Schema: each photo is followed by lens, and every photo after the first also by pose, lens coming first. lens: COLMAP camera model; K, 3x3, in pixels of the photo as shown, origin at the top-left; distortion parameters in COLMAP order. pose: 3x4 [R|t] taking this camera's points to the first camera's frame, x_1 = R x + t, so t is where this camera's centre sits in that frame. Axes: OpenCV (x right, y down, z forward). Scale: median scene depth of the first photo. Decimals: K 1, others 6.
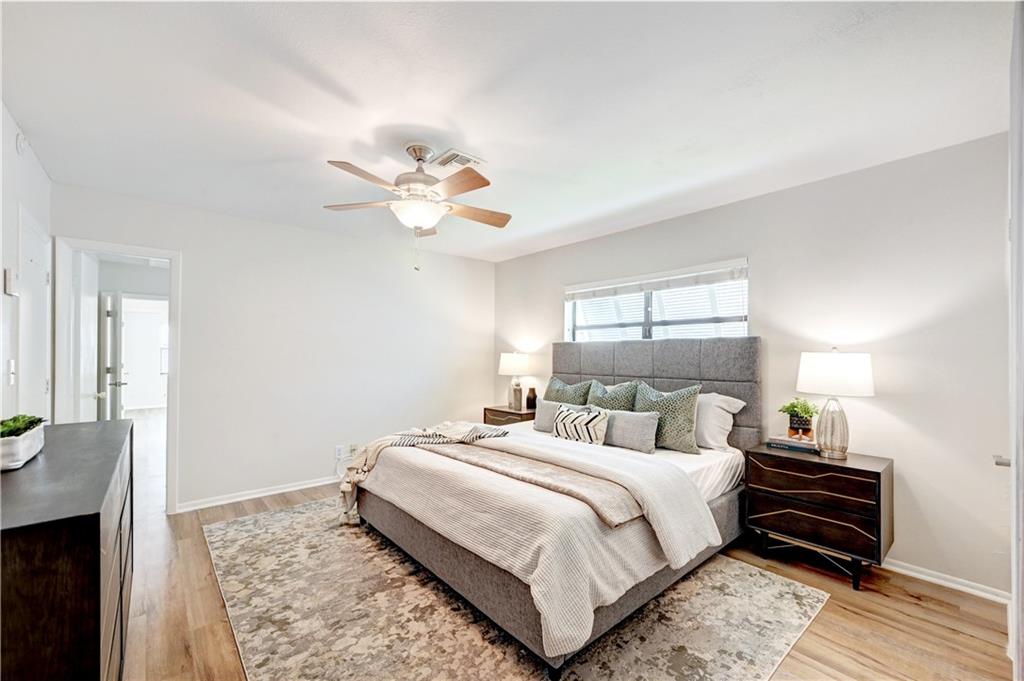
lens RADIAL K [[411.1, 0, 504.2], [0, 411.1, 346.8], [0, 0, 1]] dist [0.001539, 0.000842]
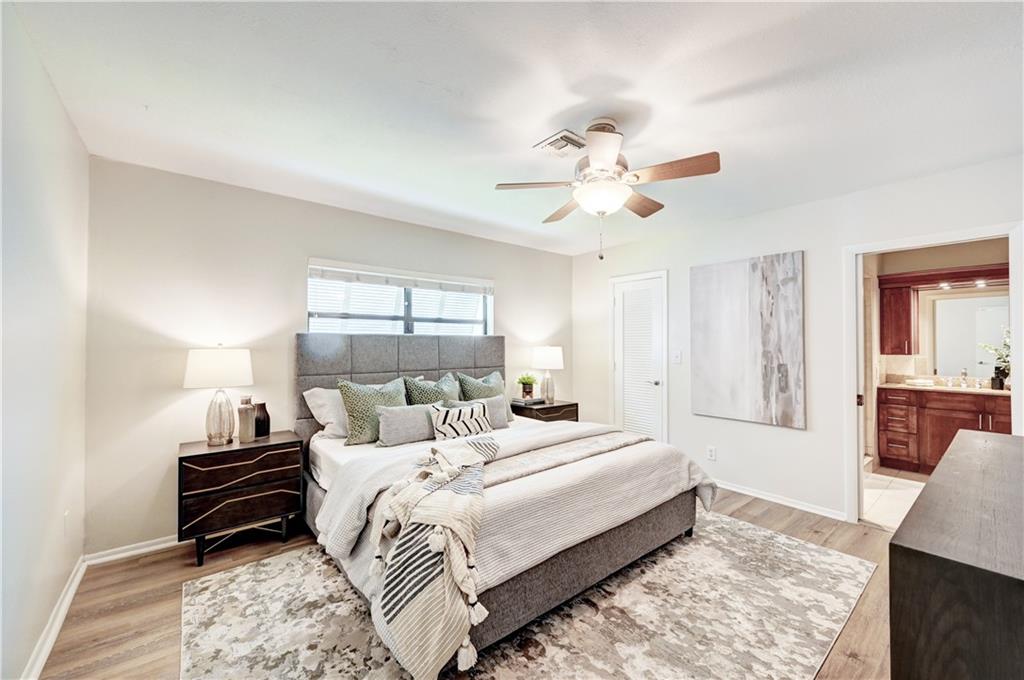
lens RADIAL K [[411.1, 0, 514.6], [0, 411.1, 340.0], [0, 0, 1]] dist [0.001539, 0.000842]
pose [[0.010338, 0.004659, 0.999936, -0.737033], [-0.021192, 0.999766, -0.004439, -0.004147], [-0.999722, -0.021144, 0.010434, 0.777454]]
